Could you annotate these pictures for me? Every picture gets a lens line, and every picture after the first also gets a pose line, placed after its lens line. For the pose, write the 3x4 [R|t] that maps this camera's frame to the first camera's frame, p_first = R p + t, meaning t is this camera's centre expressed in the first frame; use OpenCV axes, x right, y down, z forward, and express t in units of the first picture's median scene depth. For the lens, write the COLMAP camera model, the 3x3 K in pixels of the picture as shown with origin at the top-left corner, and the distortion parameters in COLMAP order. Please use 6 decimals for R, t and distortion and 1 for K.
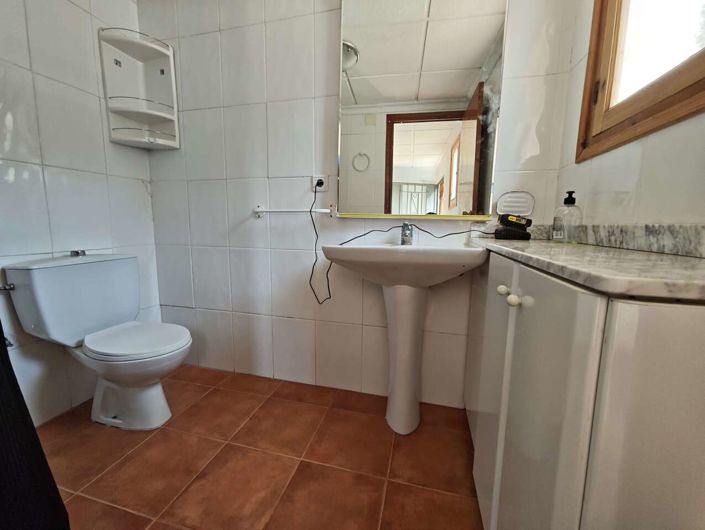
lens RADIAL K [[294.0, 0, 349.8], [0, 294.0, 262.3], [0, 0, 1]] dist [-0.013849, 0.004859]
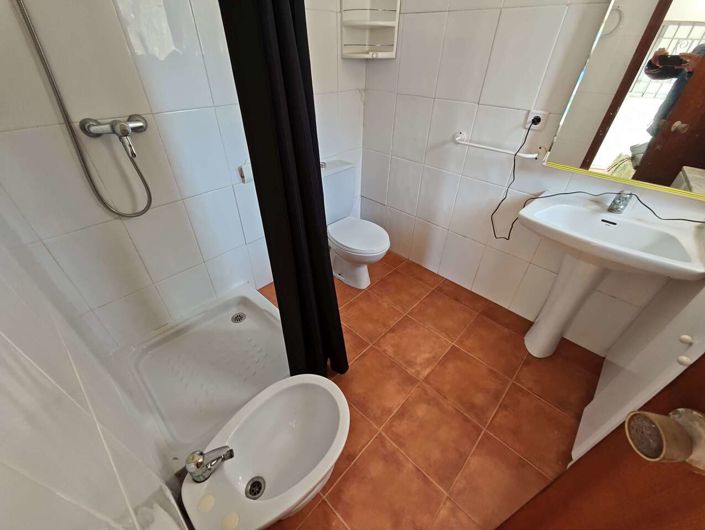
lens RADIAL K [[294.0, 0, 349.8], [0, 294.0, 262.3], [0, 0, 1]] dist [-0.013849, 0.004859]
pose [[0.873388, 0.290372, -0.390995, -0.125725], [-0.067424, 0.867183, 0.493404, -0.297945], [0.482335, -0.404571, 0.776965, -0.188594]]
